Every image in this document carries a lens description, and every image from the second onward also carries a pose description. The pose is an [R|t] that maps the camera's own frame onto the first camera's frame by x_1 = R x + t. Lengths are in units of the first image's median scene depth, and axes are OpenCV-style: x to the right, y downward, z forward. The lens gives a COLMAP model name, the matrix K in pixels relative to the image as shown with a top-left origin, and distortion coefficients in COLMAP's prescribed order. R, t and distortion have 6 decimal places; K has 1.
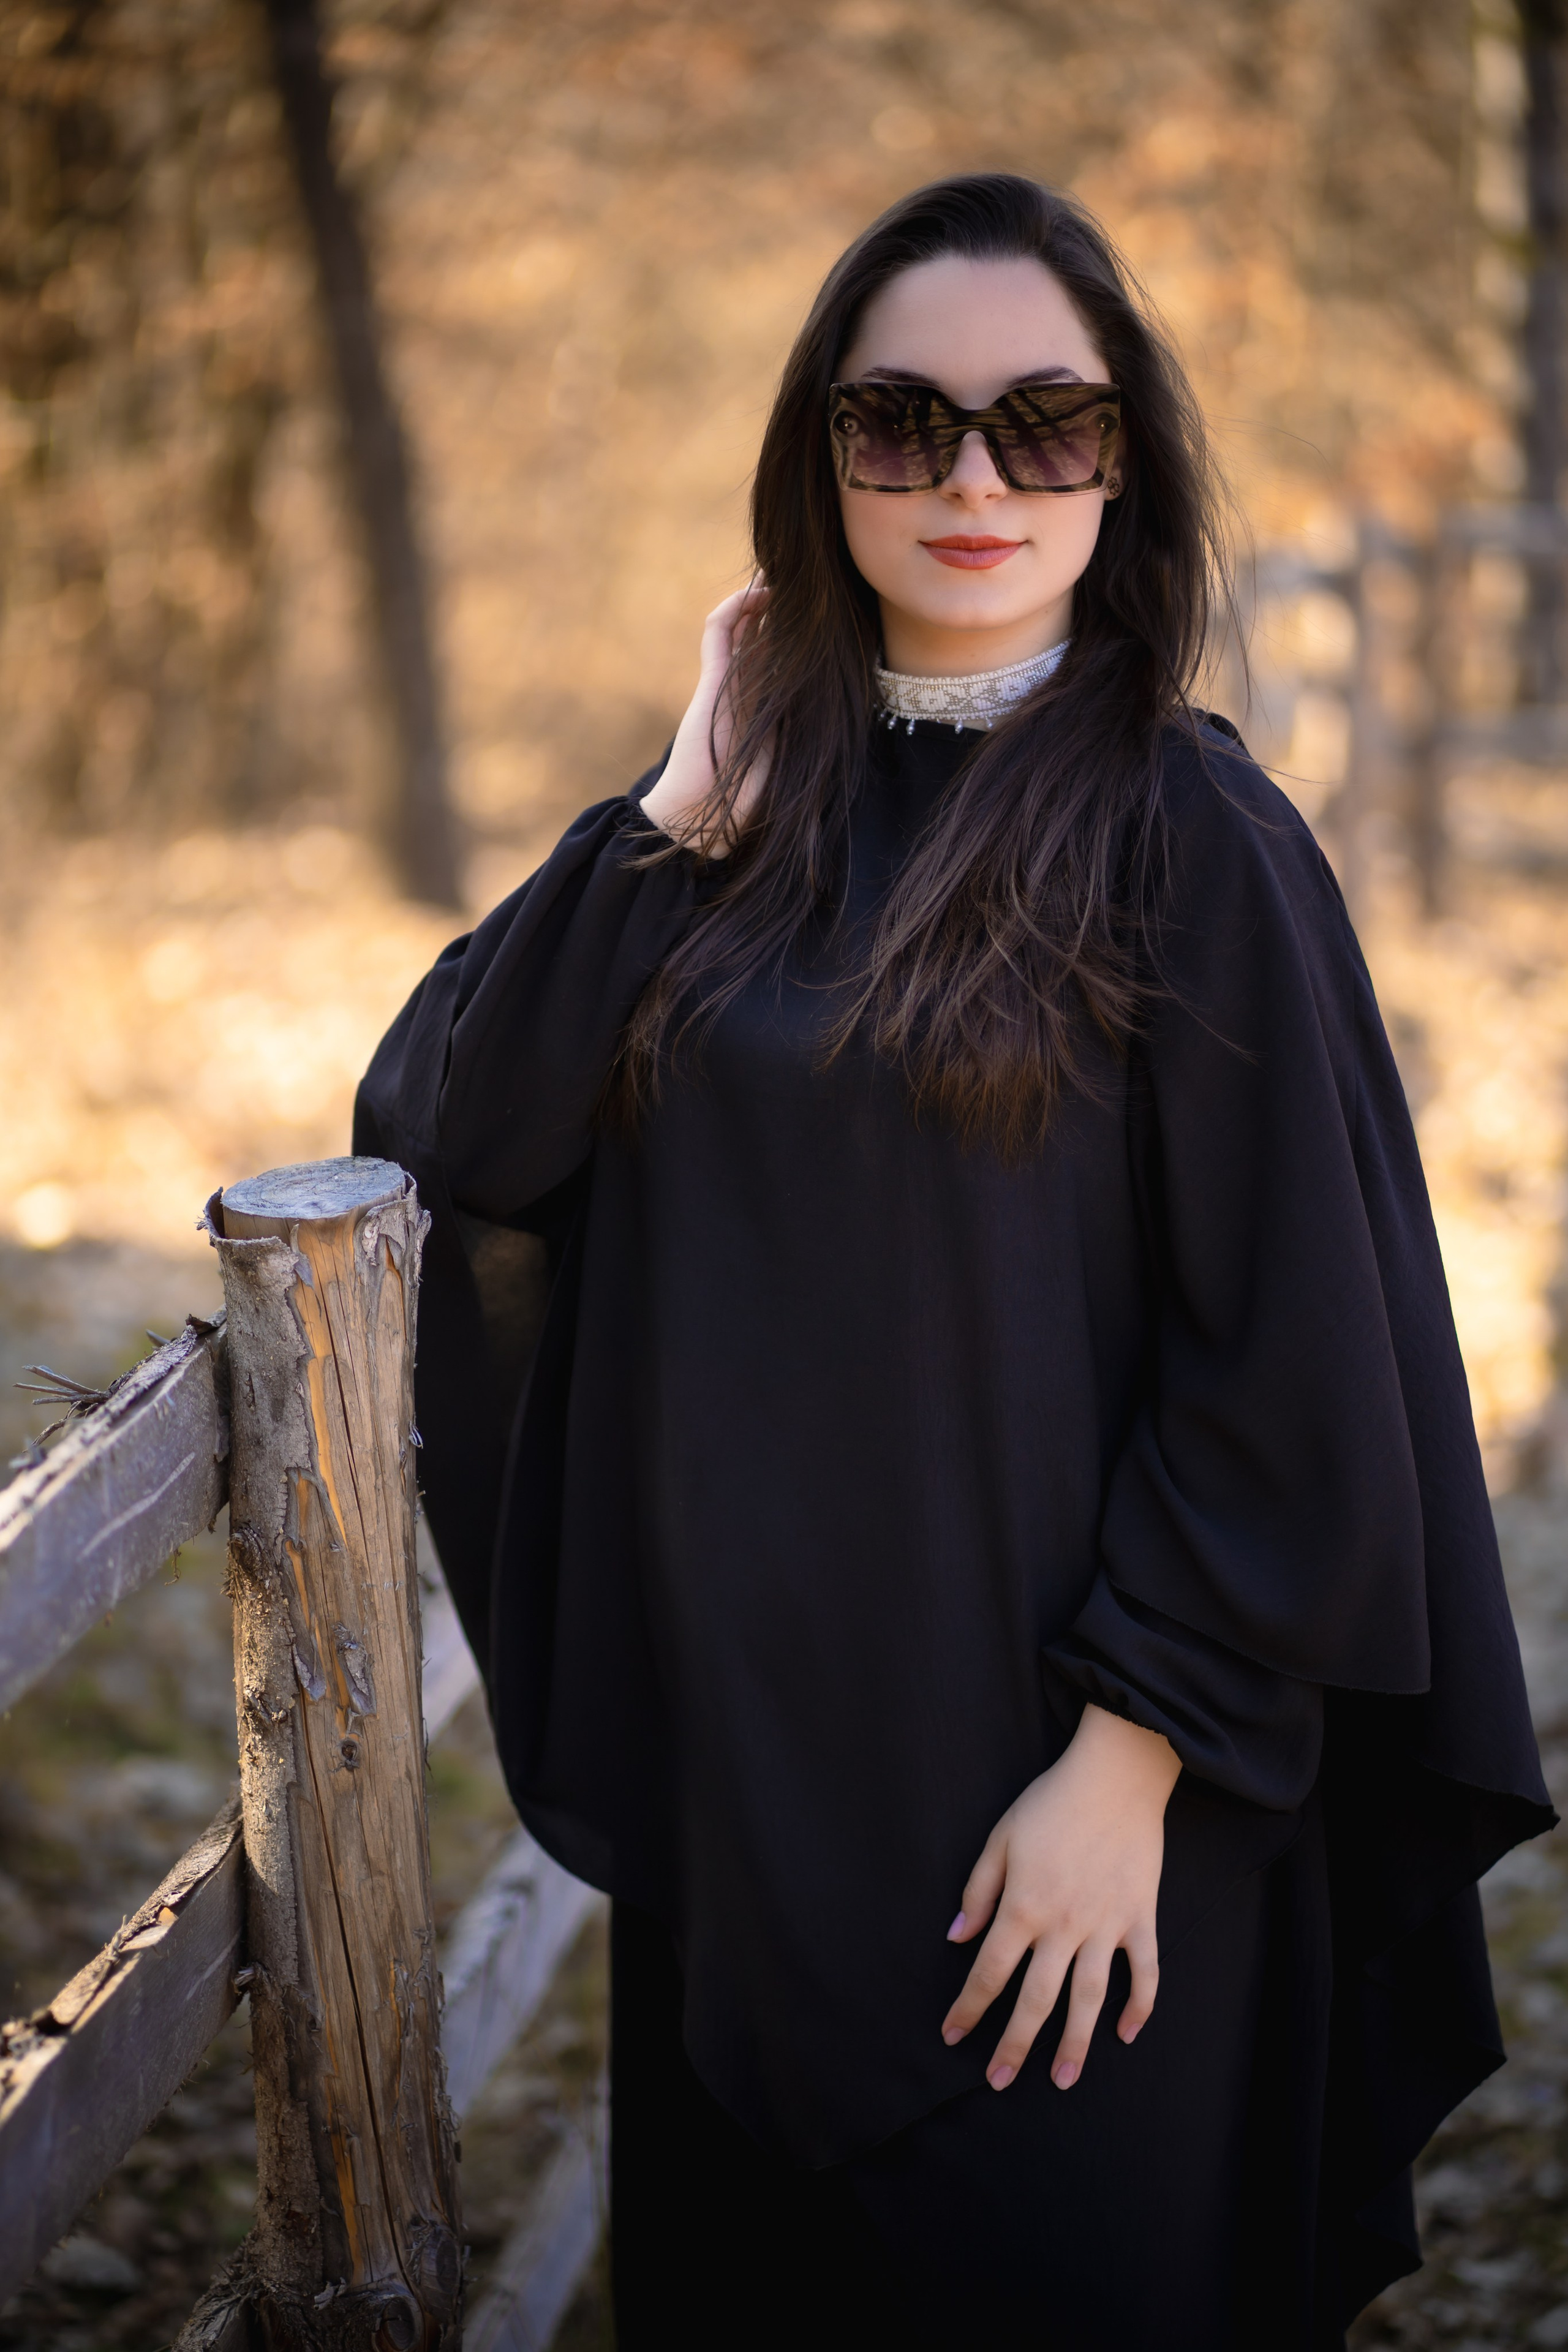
lens RADIAL K [[5810.8, 0, 784.0], [0, 5810.8, 1176.0], [0, 0, 1]] dist [0.025427, -1.301364]
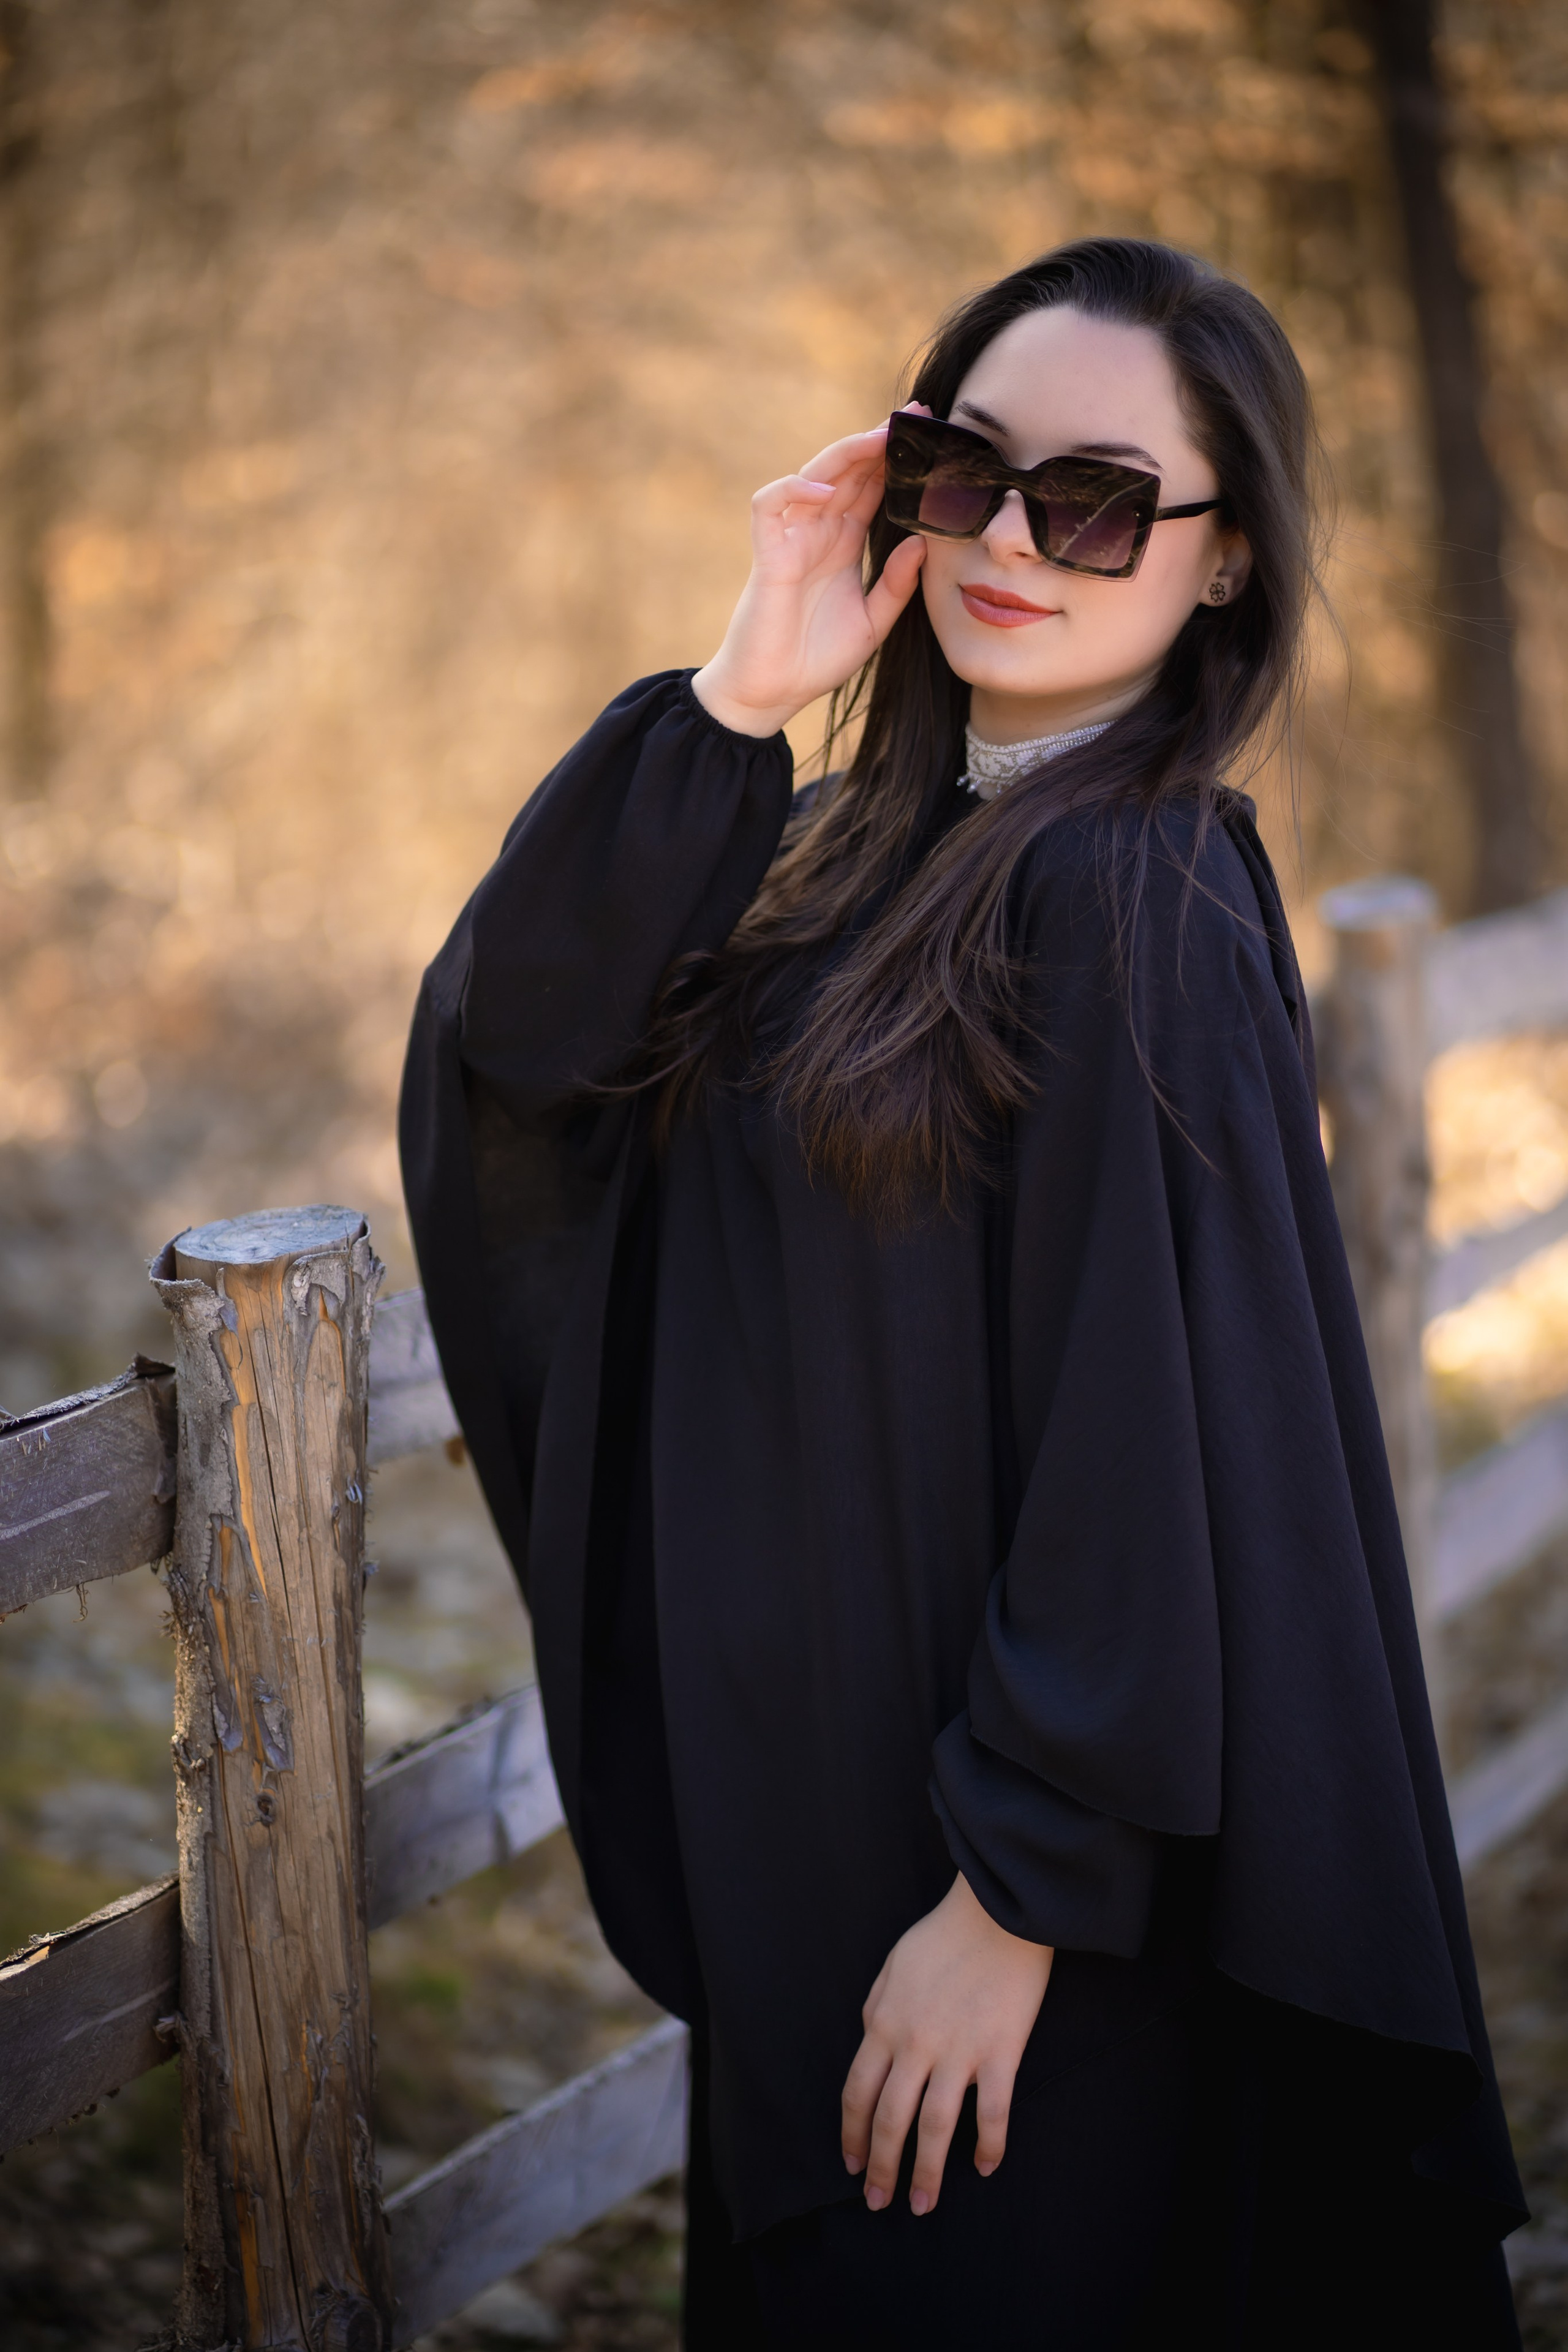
lens RADIAL K [[5887.3, 0, 784.0], [0, 5887.3, 1176.0], [0, 0, 1]] dist [0.044995, -1.969230]
pose [[0.965195, 0.058321, -0.254944, 0.258475], [-0.060956, 0.998137, -0.002438, -0.010560], [0.254327, 0.017894, 0.966953, 0.055192]]
